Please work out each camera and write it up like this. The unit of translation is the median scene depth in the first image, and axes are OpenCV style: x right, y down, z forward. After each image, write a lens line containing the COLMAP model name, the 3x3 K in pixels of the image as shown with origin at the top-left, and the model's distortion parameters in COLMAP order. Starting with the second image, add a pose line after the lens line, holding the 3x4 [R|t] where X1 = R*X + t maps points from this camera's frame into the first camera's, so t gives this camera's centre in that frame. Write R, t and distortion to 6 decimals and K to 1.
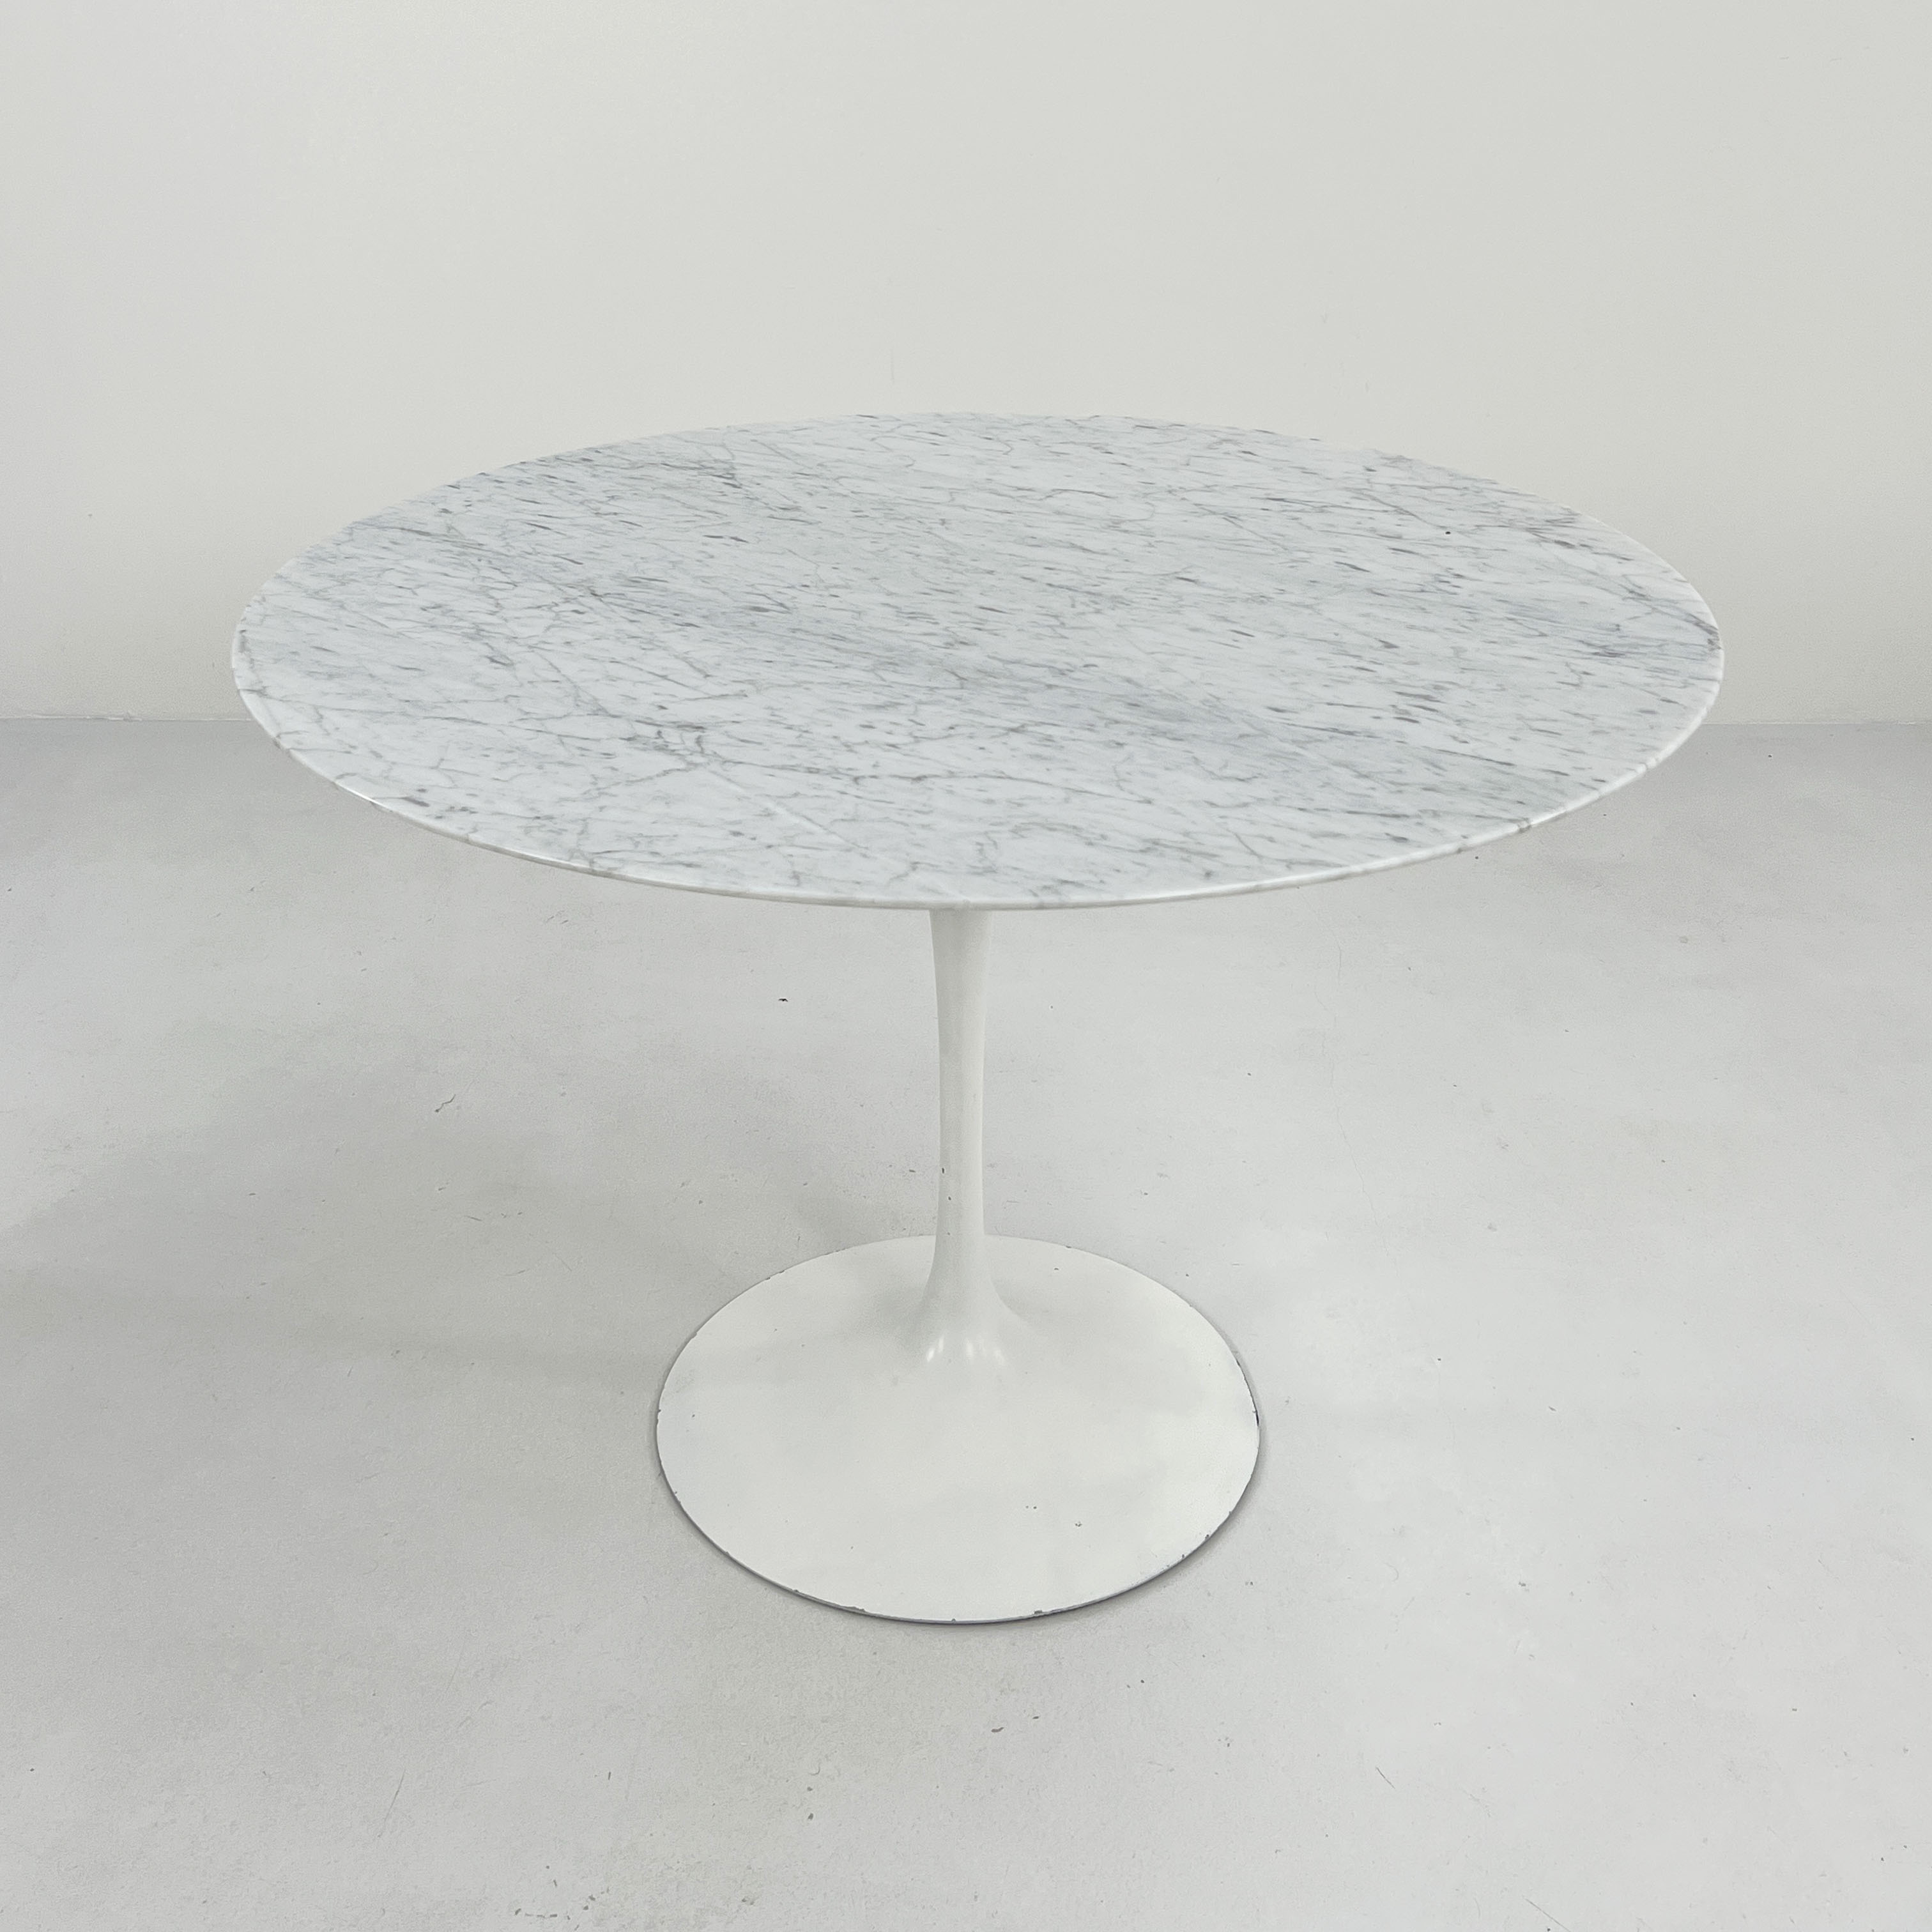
lens RADIAL K [[1965.7, 0, 989.2], [0, 1965.7, 790.0], [0, 0, 1]] dist [0.056745, 0.000000]
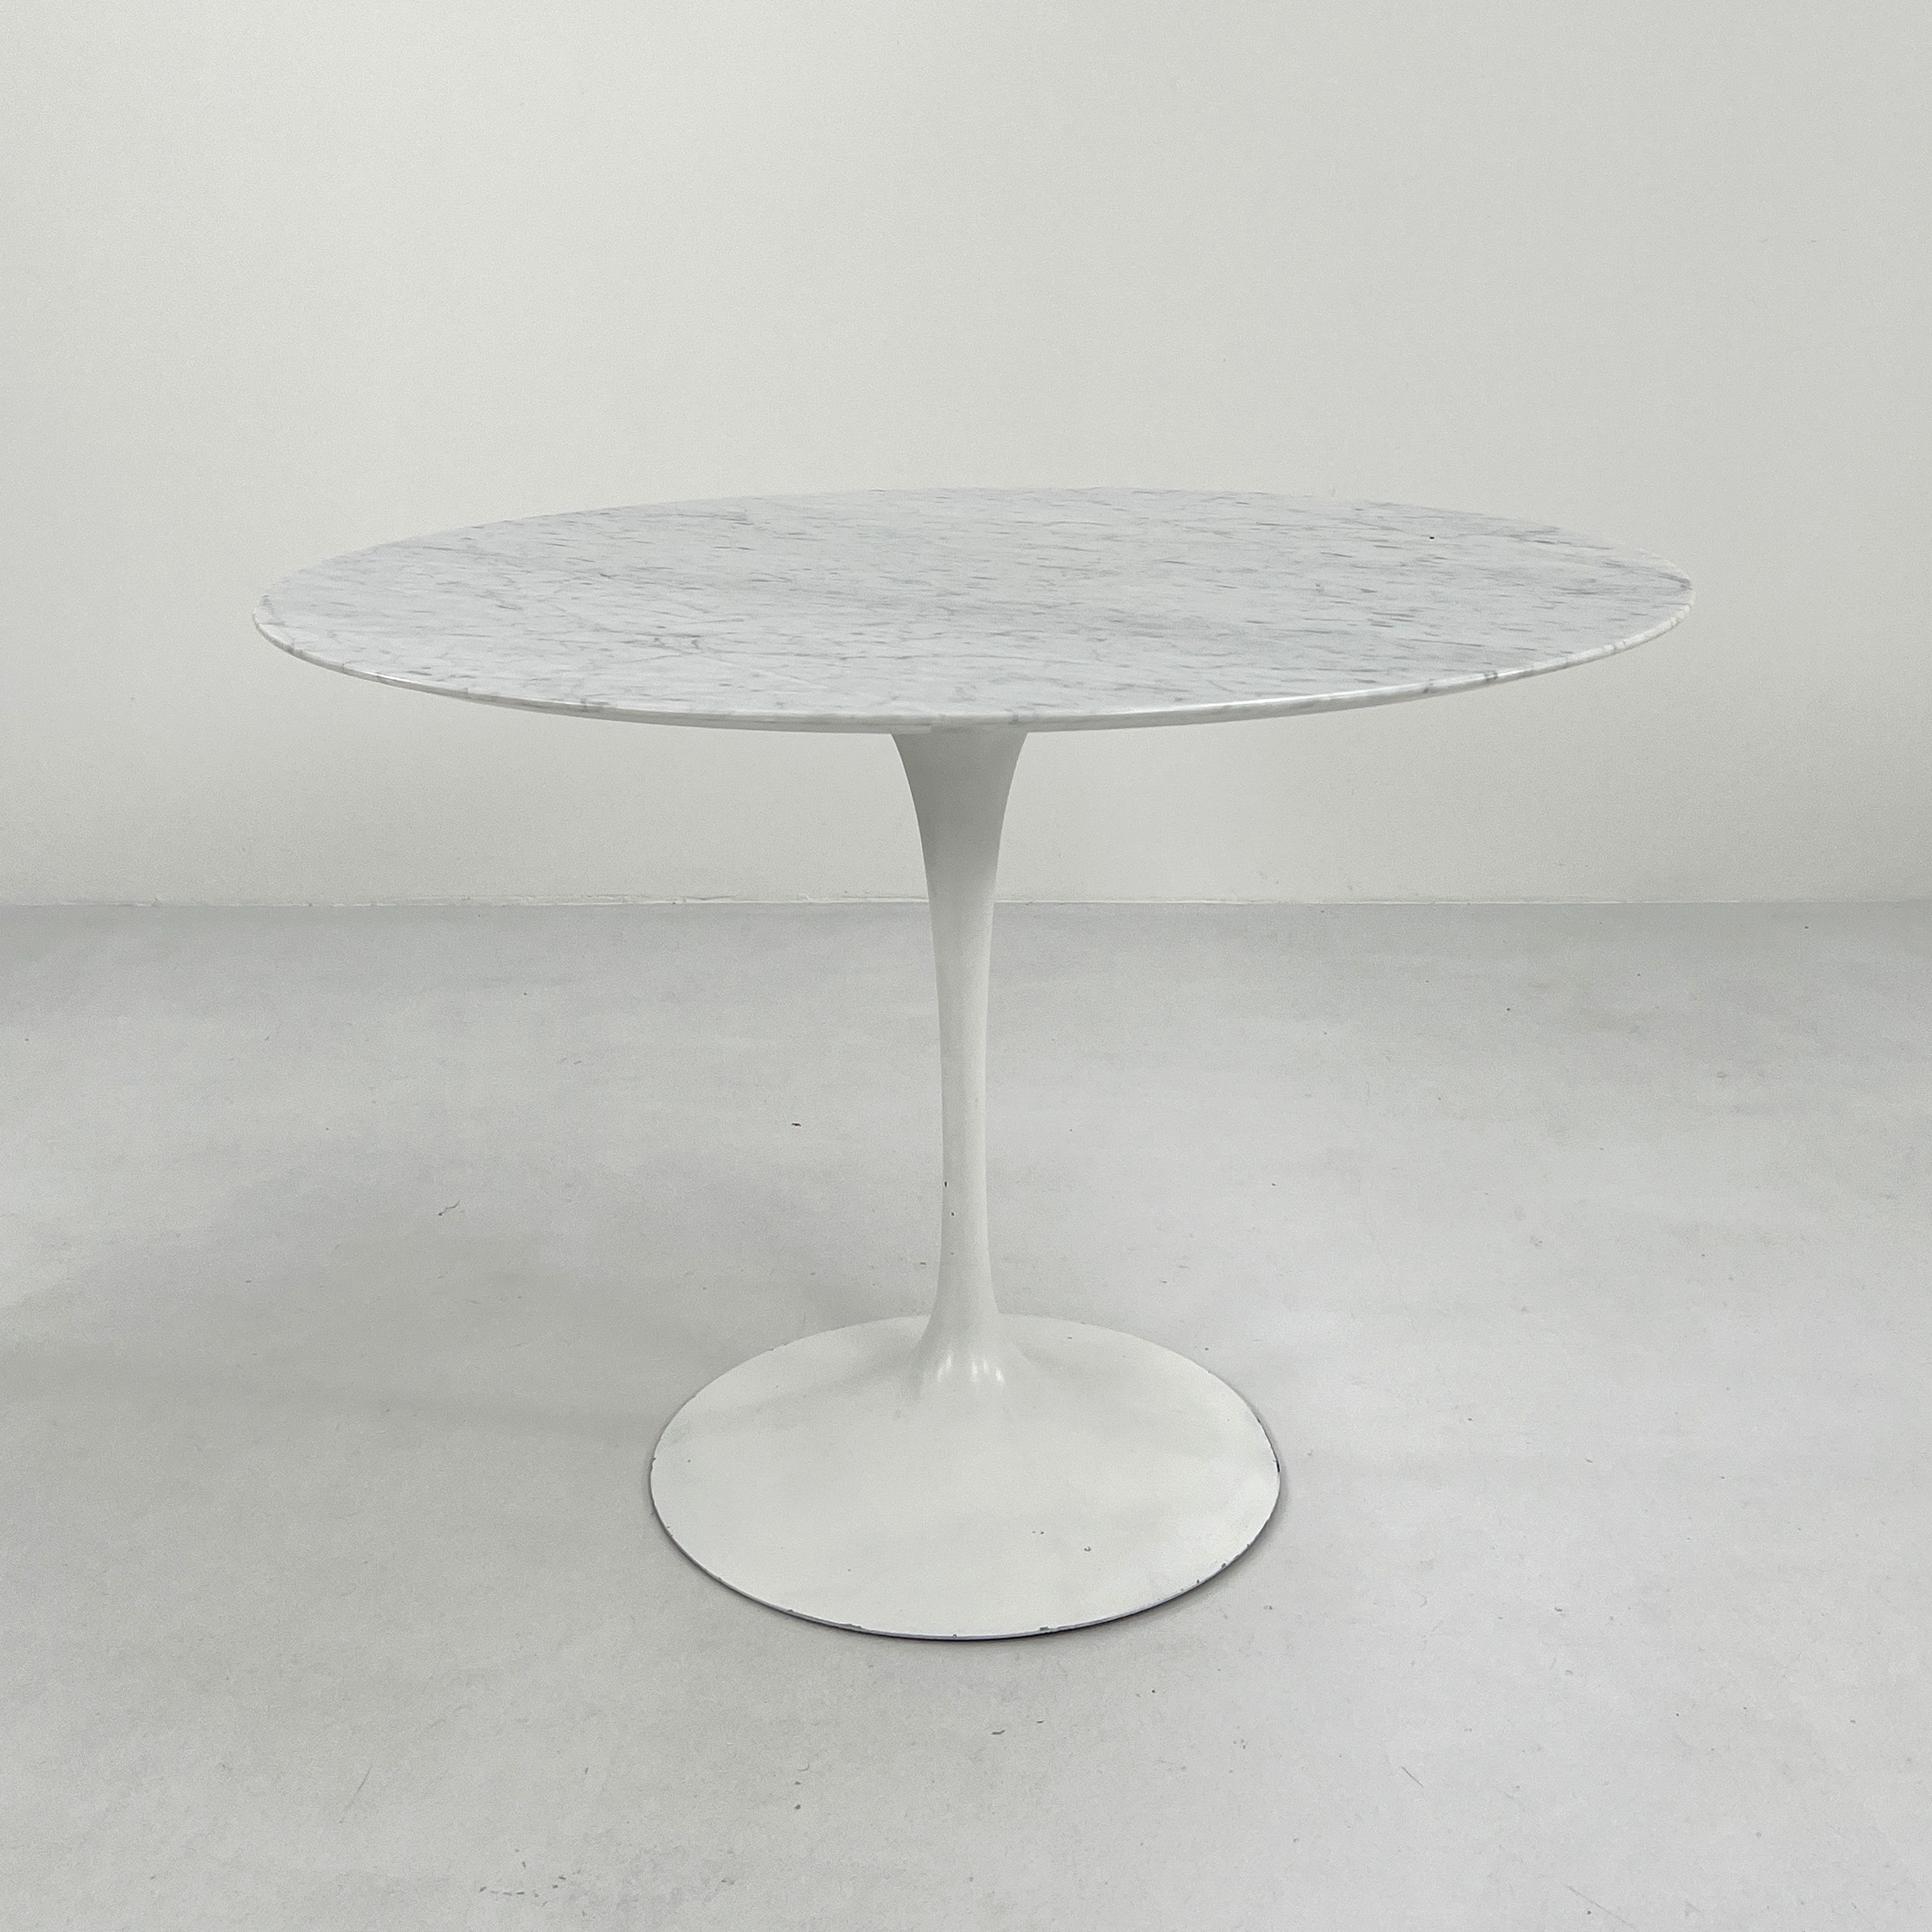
lens RADIAL K [[1965.7, 0, 974.0], [0, 1965.7, 695.7], [0, 0, 1]] dist [0.056745, 0.000000]
pose [[0.999716, -0.009710, -0.021781, 0.016918], [0.006059, 0.986799, -0.161837, 0.132696], [0.023064, 0.161659, 0.986577, -0.010964]]
